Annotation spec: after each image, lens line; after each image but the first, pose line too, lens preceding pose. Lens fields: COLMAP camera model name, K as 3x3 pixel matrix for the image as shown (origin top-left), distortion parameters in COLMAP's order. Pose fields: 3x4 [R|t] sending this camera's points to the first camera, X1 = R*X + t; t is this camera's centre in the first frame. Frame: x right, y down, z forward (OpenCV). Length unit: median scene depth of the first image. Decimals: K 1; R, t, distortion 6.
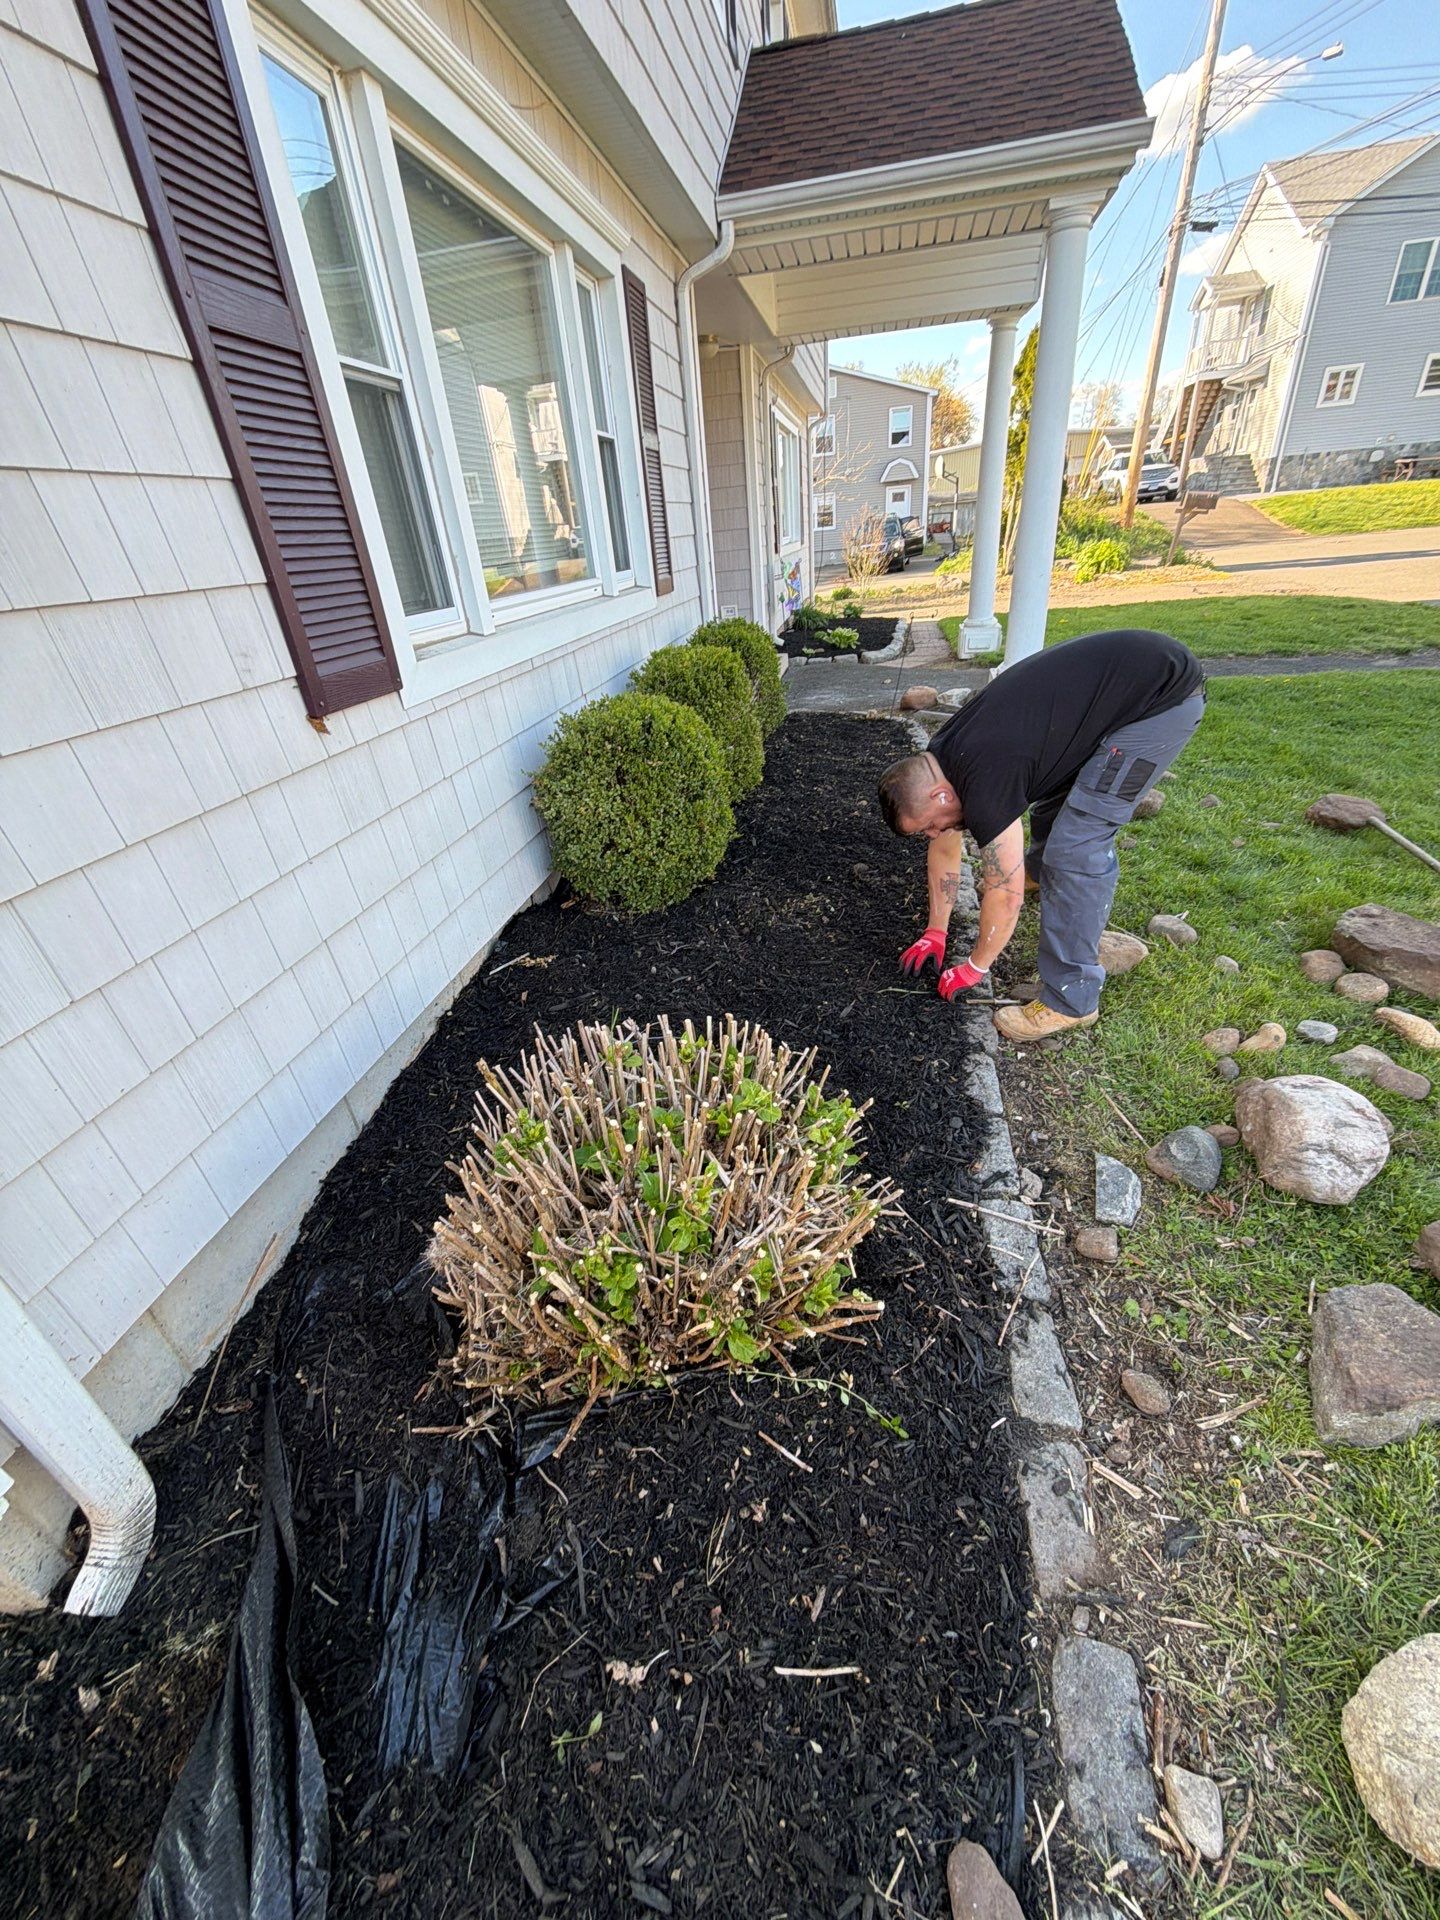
lens RADIAL K [[768.1, 0, 718.8], [0, 768.1, 962.7], [0, 0, 1]] dist [-0.000713, -0.000052]
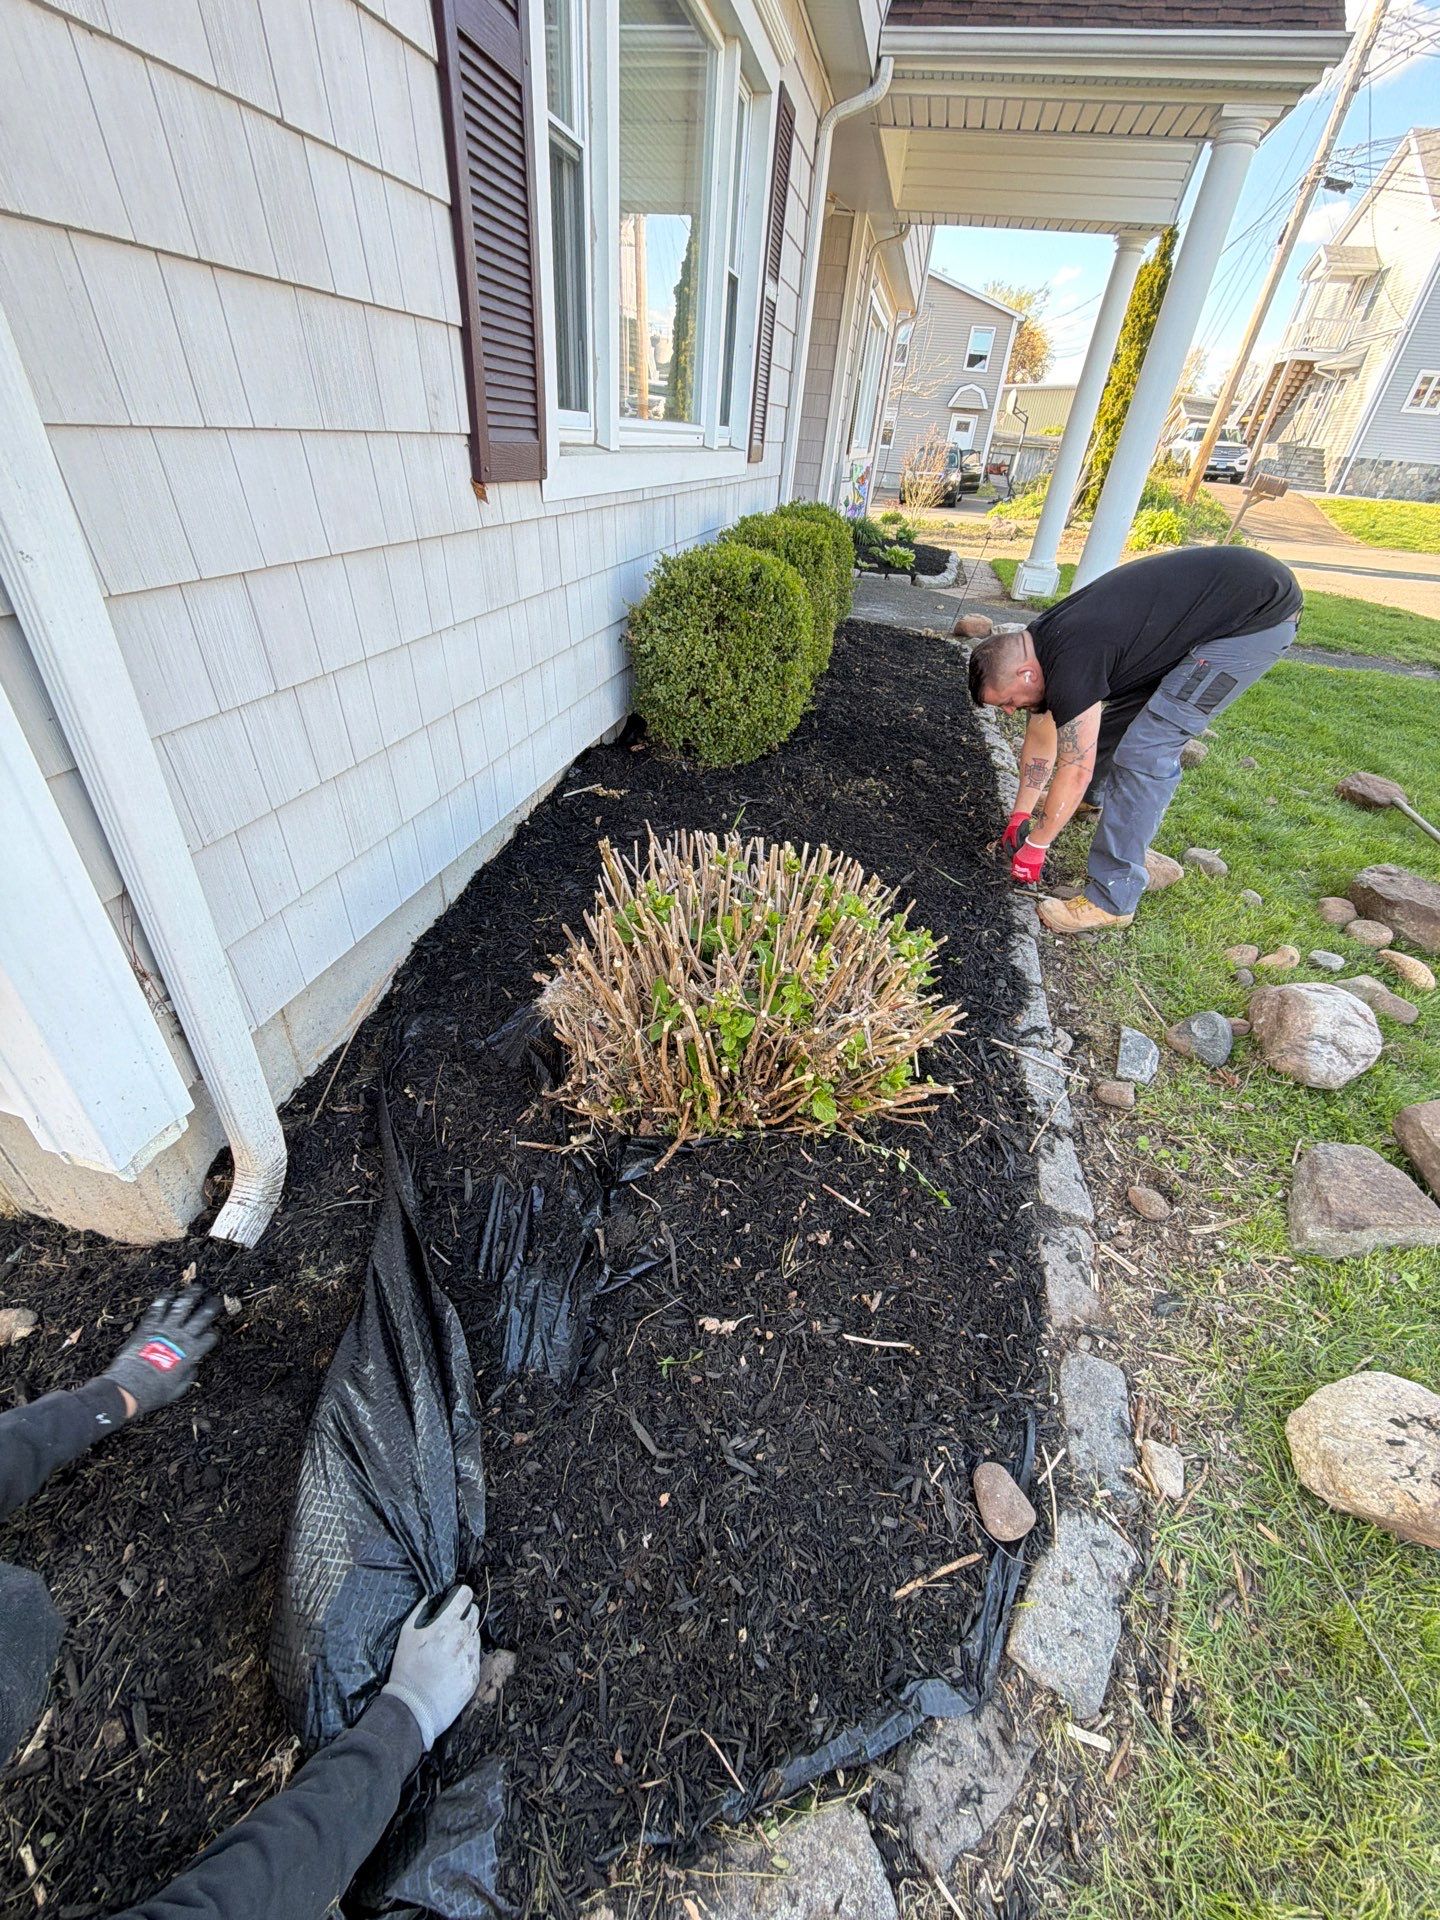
lens RADIAL K [[769.5, 0, 715.7], [0, 769.5, 966.5], [0, 0, 1]] dist [-0.000521, -0.000244]
pose [[0.986328, 0.156924, 0.050311, -0.176417], [-0.161113, 0.982419, 0.094313, 0.169969], [-0.034627, -0.101130, 0.994270, -0.088429]]
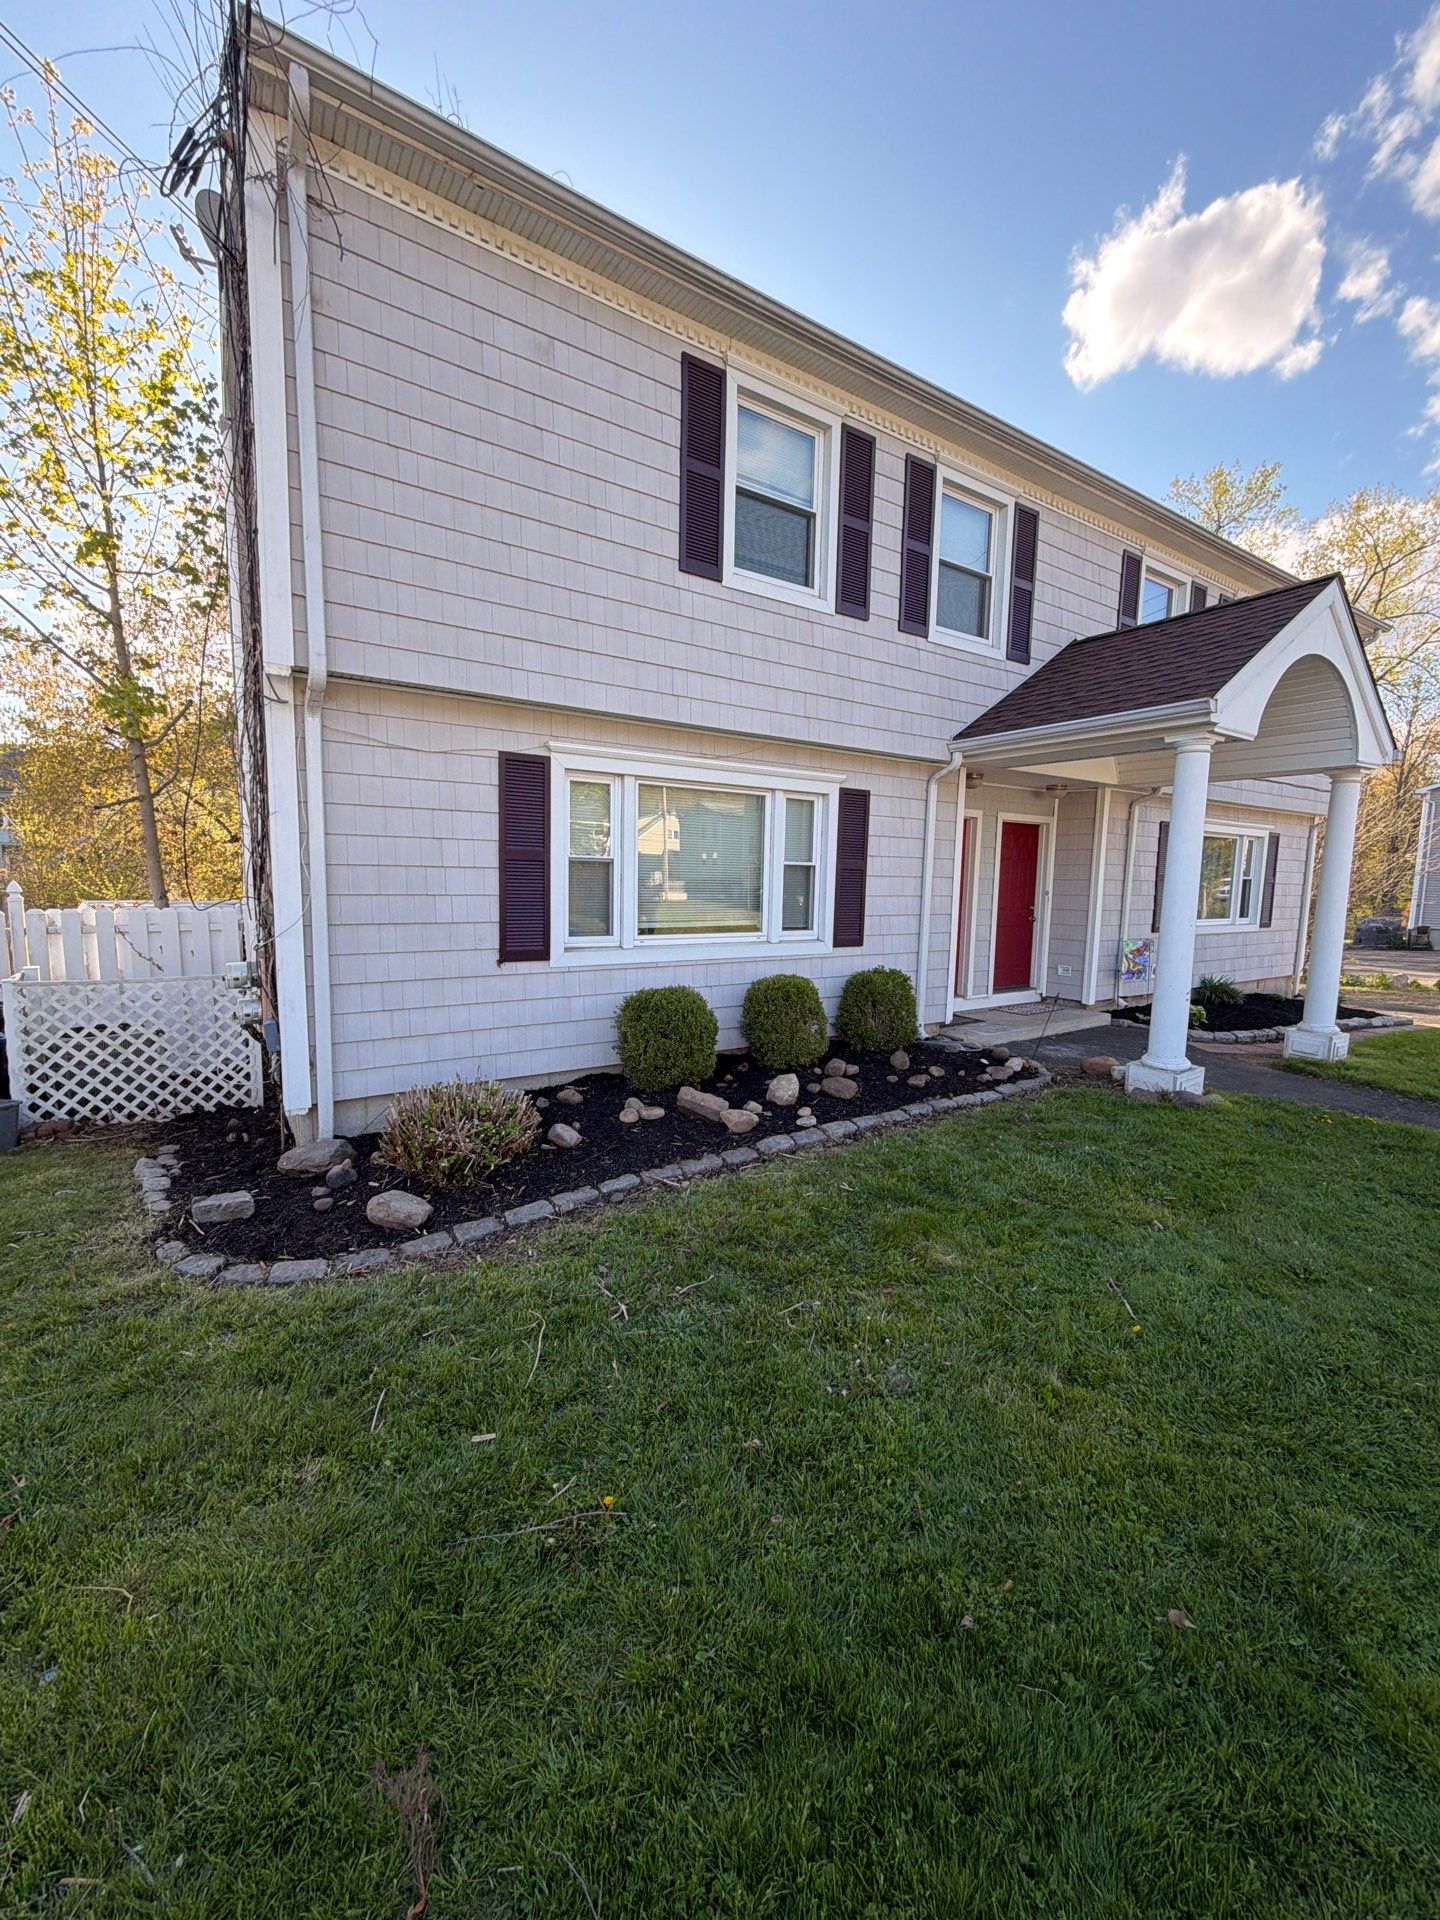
lens RADIAL K [[768.1, 0, 718.8], [0, 768.1, 962.7], [0, 0, 1]] dist [-0.000713, -0.000052]
pose [[0.690409, 0.179722, -0.700739, 2.397226], [-0.420852, 0.887647, -0.186990, -0.114984], [0.588403, 0.424007, 0.688476, -0.647063]]
